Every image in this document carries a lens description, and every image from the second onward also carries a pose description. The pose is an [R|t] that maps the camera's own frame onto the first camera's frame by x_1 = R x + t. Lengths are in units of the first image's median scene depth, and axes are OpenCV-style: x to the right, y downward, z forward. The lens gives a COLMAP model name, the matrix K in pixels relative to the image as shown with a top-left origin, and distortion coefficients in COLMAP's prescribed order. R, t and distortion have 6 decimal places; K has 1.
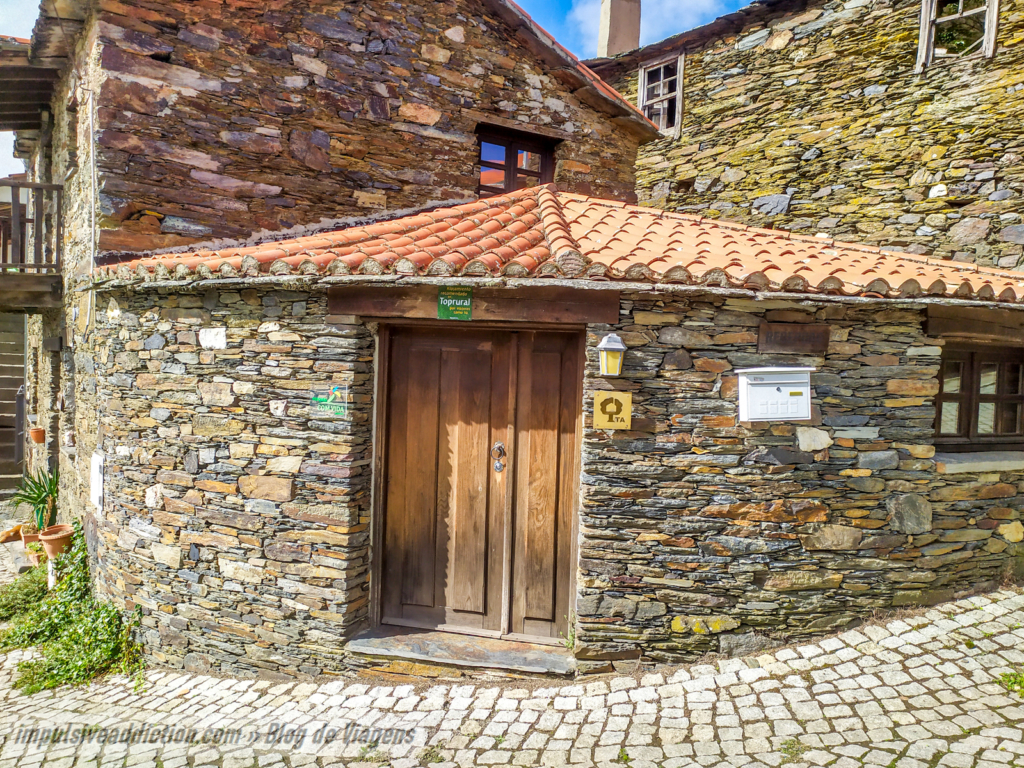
lens RADIAL K [[778.1, 0, 512.0], [0, 778.1, 384.0], [0, 0, 1]] dist [0.095262, -0.105982]
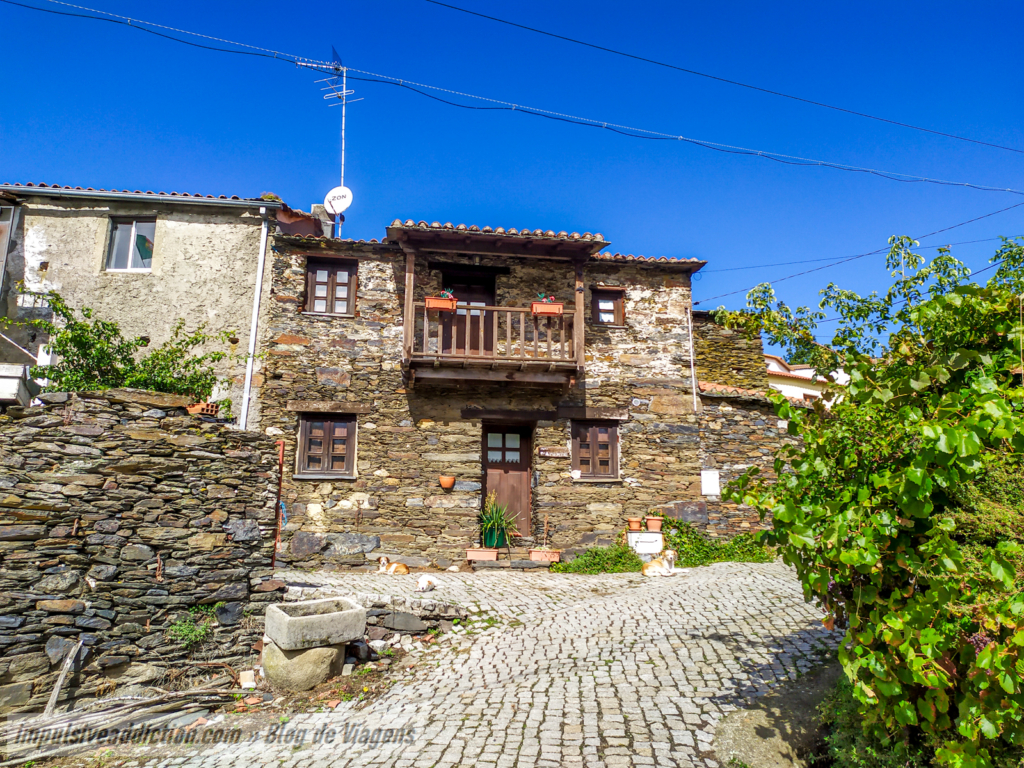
lens RADIAL K [[778.1, 0, 512.0], [0, 778.1, 384.0], [0, 0, 1]] dist [0.095262, -0.105982]
pose [[0.419629, 0.183660, 0.888921, -3.332920], [0.051187, 0.972970, -0.225189, 0.385596], [-0.906251, 0.139997, 0.398885, 0.753821]]
